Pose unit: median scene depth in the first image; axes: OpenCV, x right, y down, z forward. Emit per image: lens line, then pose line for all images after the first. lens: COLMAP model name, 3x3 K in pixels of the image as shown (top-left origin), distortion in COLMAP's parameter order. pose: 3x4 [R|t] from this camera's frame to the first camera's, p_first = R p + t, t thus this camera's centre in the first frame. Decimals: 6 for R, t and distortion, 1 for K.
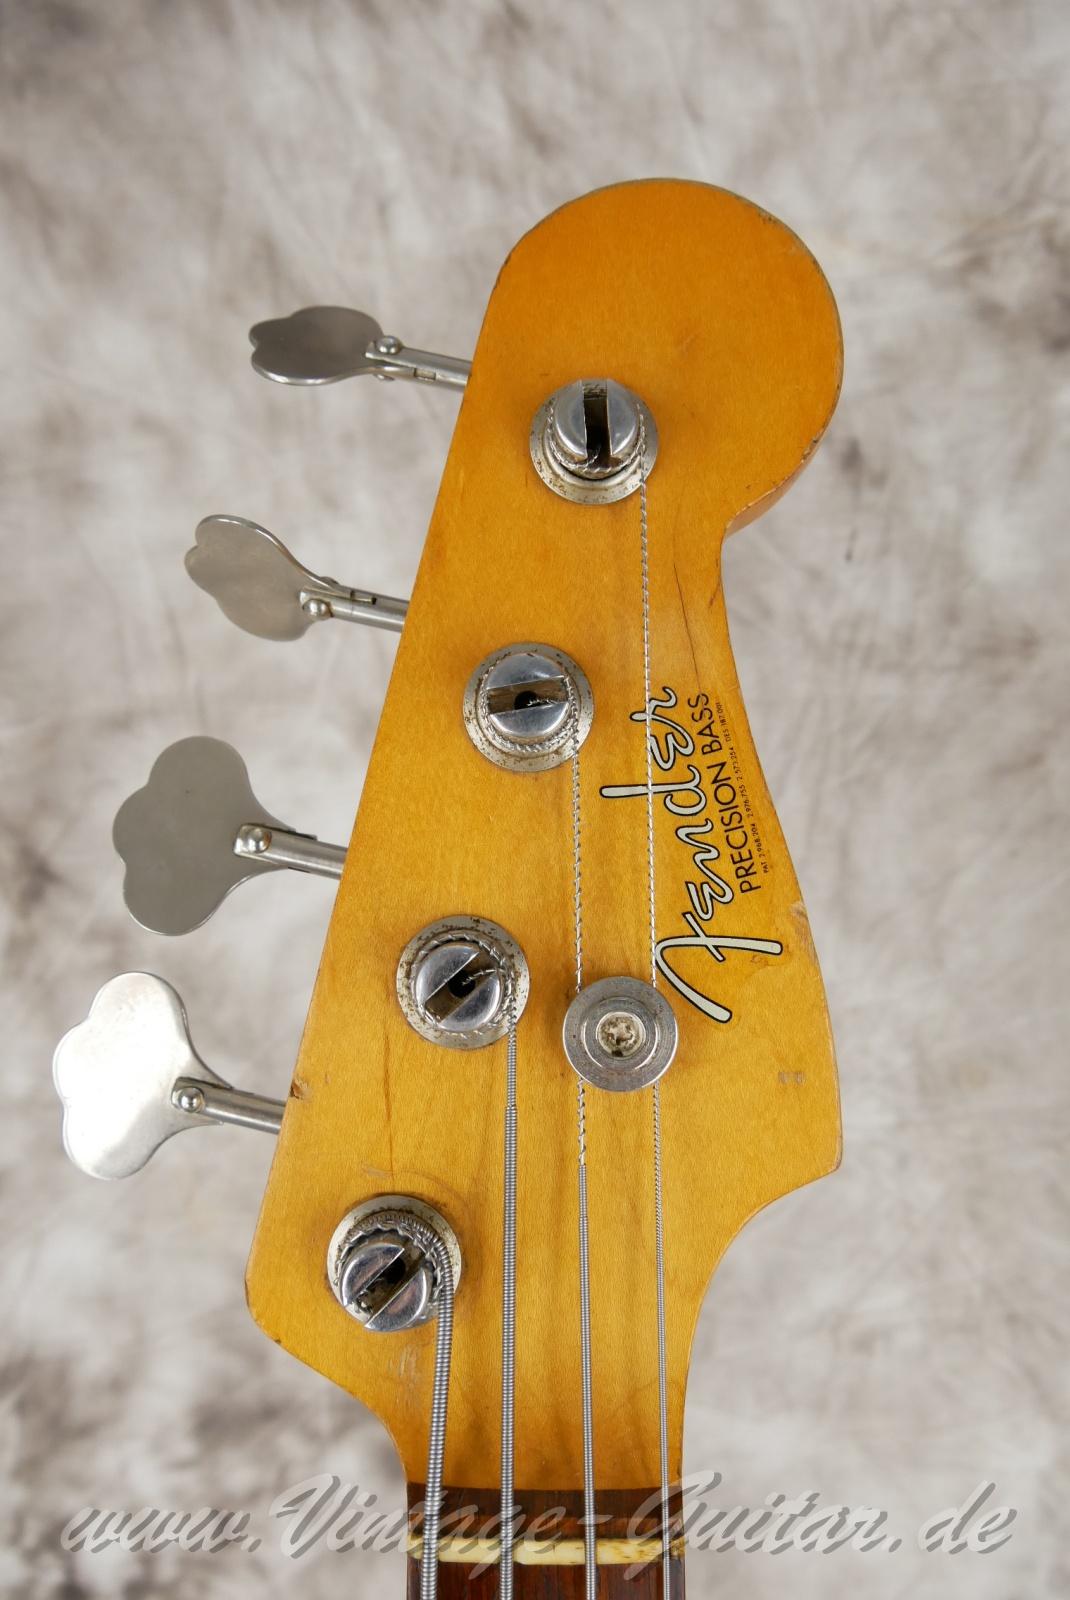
lens RADIAL K [[1328.3, 0, 522.8], [0, 1328.3, 768.9], [0, 0, 1]] dist [-0.075837, 0.037903]
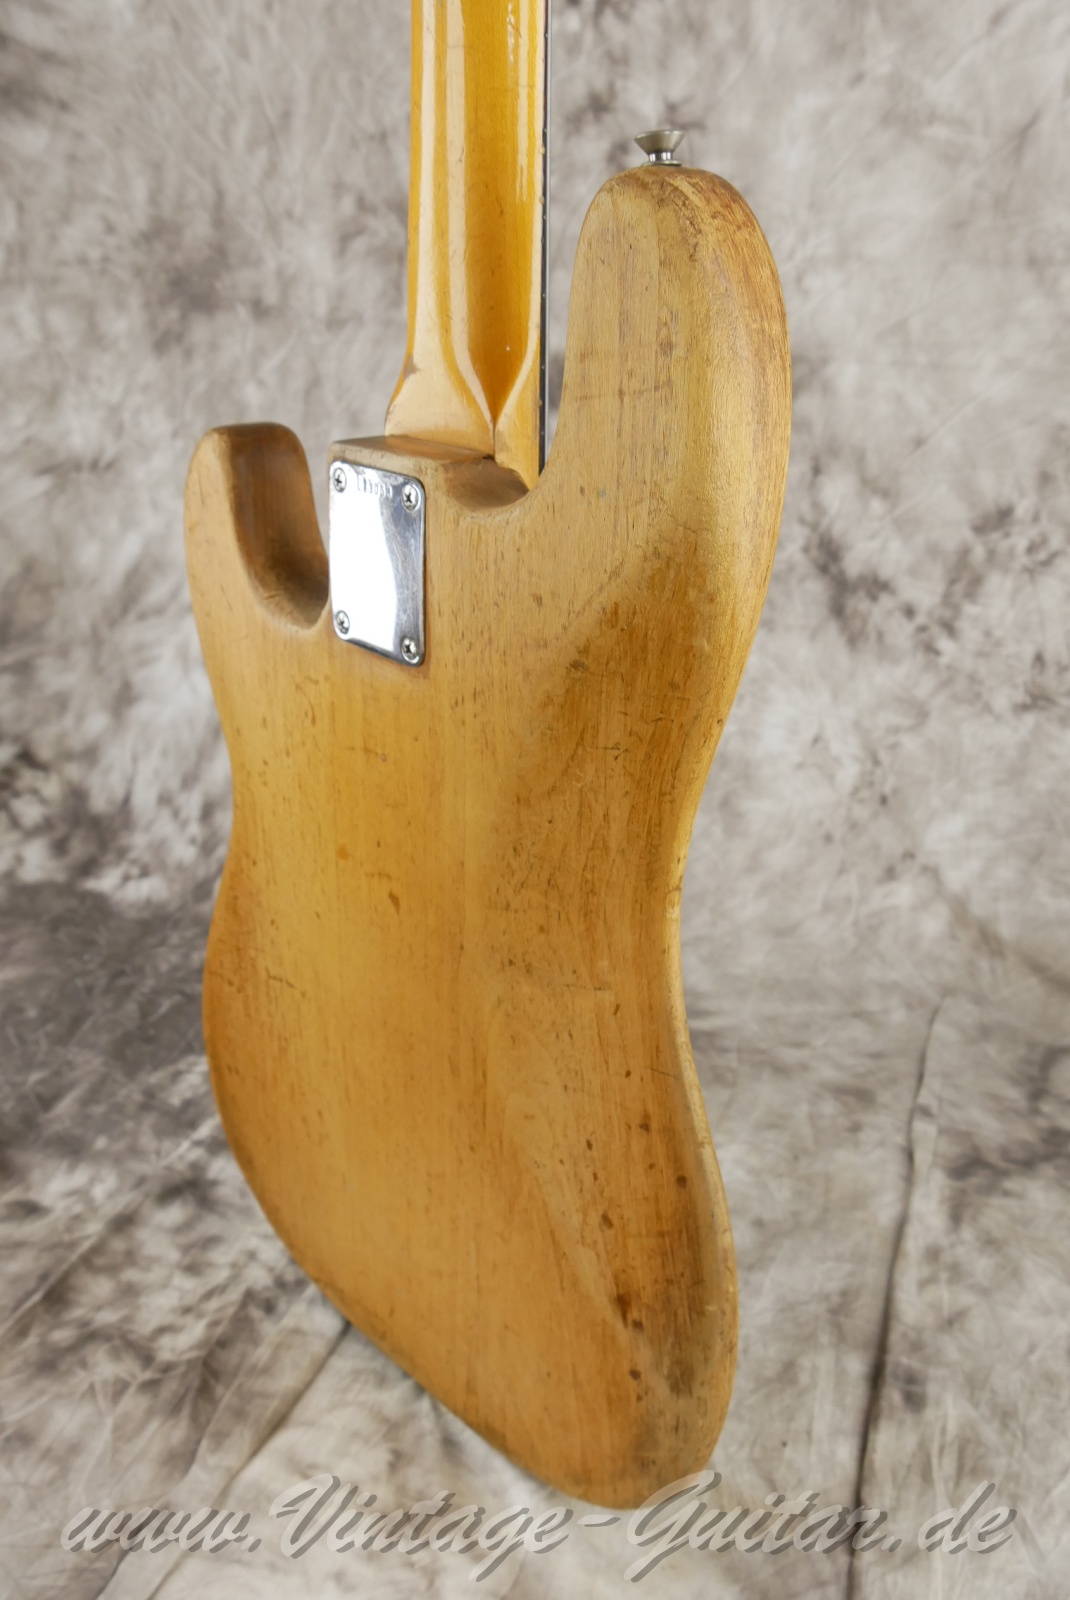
lens RADIAL K [[1328.3, 0, 526.8], [0, 1328.3, 815.4], [0, 0, 1]] dist [-0.075837, 0.037903]
pose [[0.955063, 0.143906, -0.259124, 0.337767], [-0.092960, 0.975550, 0.199149, 1.599730], [0.281447, -0.166111, 0.945090, -1.311189]]
